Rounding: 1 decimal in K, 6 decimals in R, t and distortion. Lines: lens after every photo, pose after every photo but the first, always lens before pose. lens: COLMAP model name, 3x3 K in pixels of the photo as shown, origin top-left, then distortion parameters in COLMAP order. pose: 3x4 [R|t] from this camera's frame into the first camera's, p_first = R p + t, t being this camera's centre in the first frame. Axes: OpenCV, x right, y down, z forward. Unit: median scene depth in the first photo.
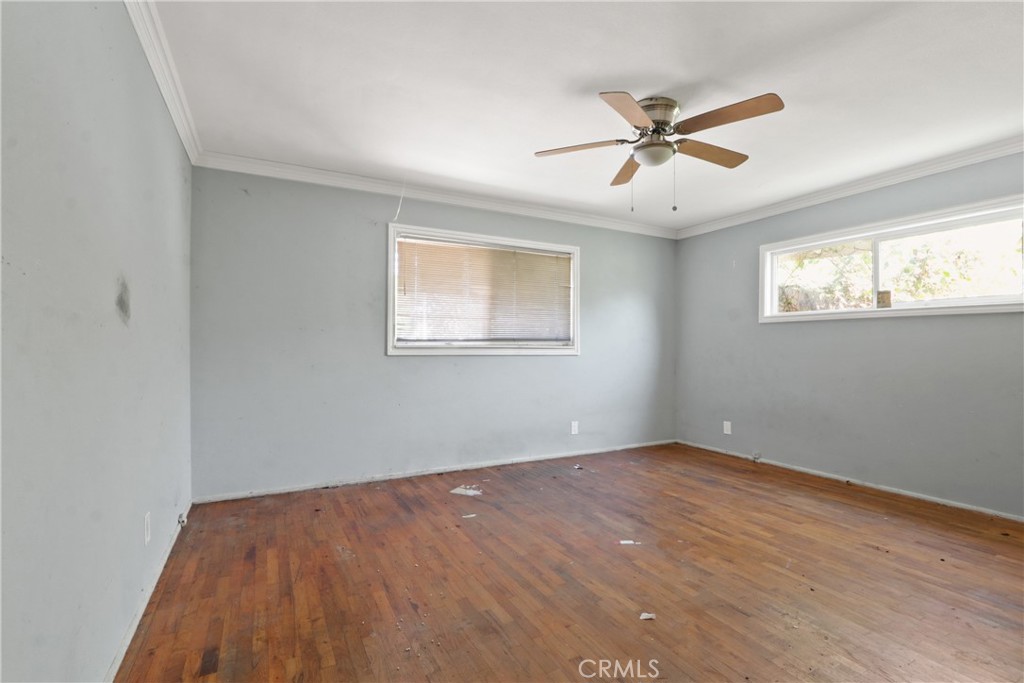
lens RADIAL K [[476.6, 0, 511.9], [0, 476.6, 342.6], [0, 0, 1]] dist [-0.017209, 0.001641]
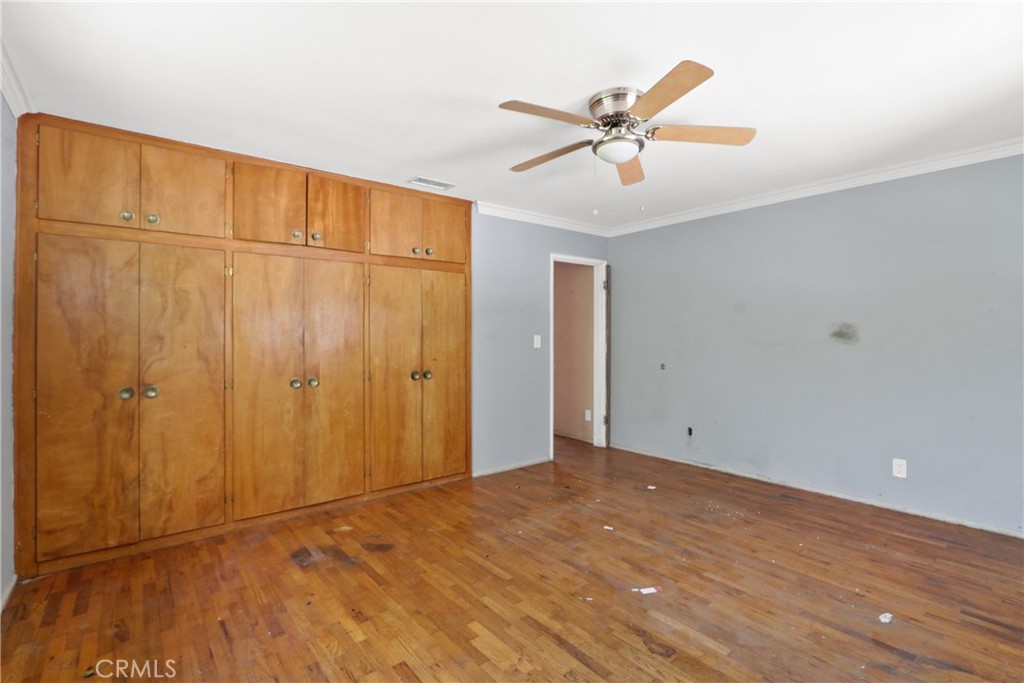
lens RADIAL K [[476.6, 0, 512.7], [0, 476.6, 339.3], [0, 0, 1]] dist [-0.017209, 0.001641]
pose [[-0.982497, 0.001541, -0.186272, 0.677466], [0.001350, 0.999998, 0.001150, -0.042366], [0.186273, 0.000878, -0.982498, 1.890194]]
